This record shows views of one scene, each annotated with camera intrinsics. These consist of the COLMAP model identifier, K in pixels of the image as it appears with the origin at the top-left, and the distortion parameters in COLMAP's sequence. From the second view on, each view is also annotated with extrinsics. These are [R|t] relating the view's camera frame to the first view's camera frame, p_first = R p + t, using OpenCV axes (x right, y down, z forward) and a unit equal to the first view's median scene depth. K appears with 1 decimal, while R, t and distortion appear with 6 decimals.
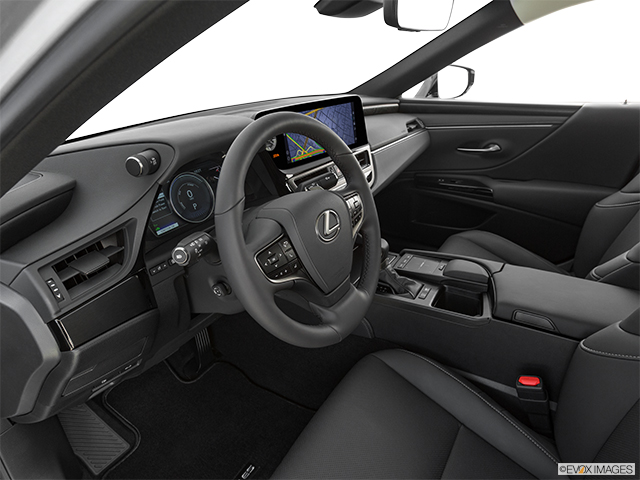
lens RADIAL K [[399.6, 0, 319.3], [0, 399.6, 237.3], [0, 0, 1]] dist [-0.023603, 0.000311]
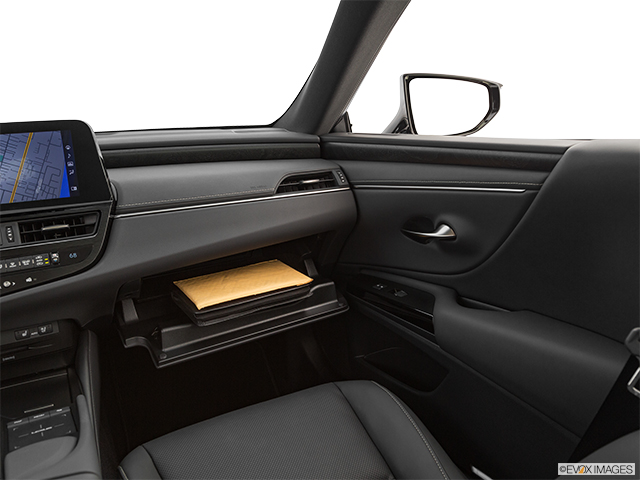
lens RADIAL K [[543.8, 0, 317.7], [0, 543.8, 235.8], [0, 0, 1]] dist [-0.010589, 0.000495]
pose [[0.872399, 0.099365, -0.478588, 0.852673], [-0.182447, 0.974552, -0.130239, -0.147917], [0.453468, 0.200938, 0.868327, 0.502607]]
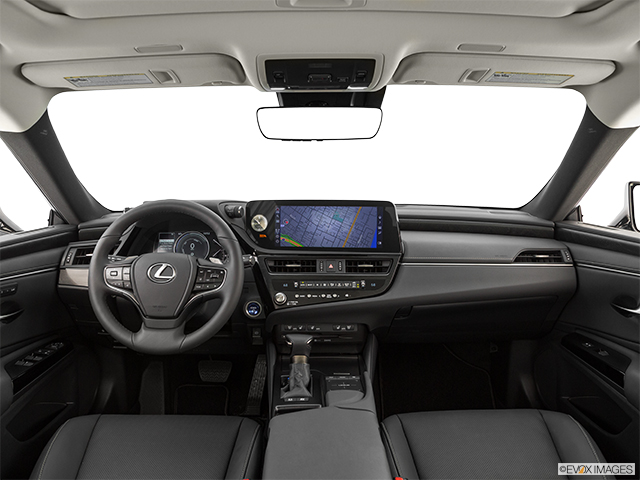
lens RADIAL K [[490.1, 0, 320.0], [0, 490.1, 240.0], [0, 0, 1]] dist [-0.076941, -0.007999]
pose [[0.532936, 0.147850, -0.833138, 1.041439], [-0.365607, 0.928197, -0.069150, -0.129586], [0.763093, 0.341453, 0.548725, 0.267270]]
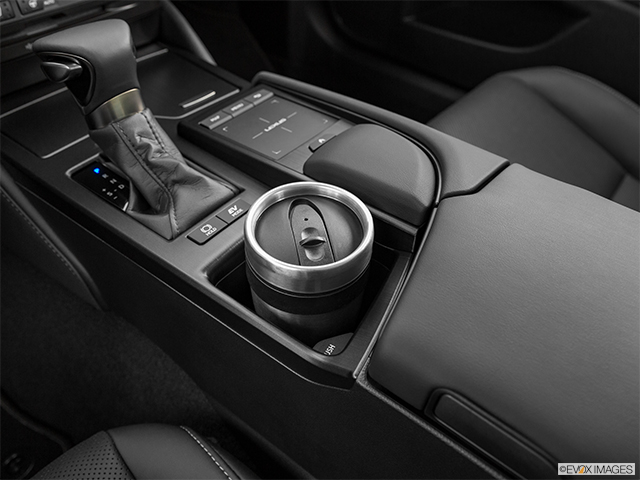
lens RADIAL K [[543.8, 0, 317.7], [0, 543.8, 235.8], [0, 0, 1]] dist [-0.010589, 0.000495]
pose [[0.988458, 0.145590, -0.041890, 0.317966], [-0.124040, 0.936513, 0.327958, 0.002287], [0.086978, -0.318977, 0.943763, 0.535599]]
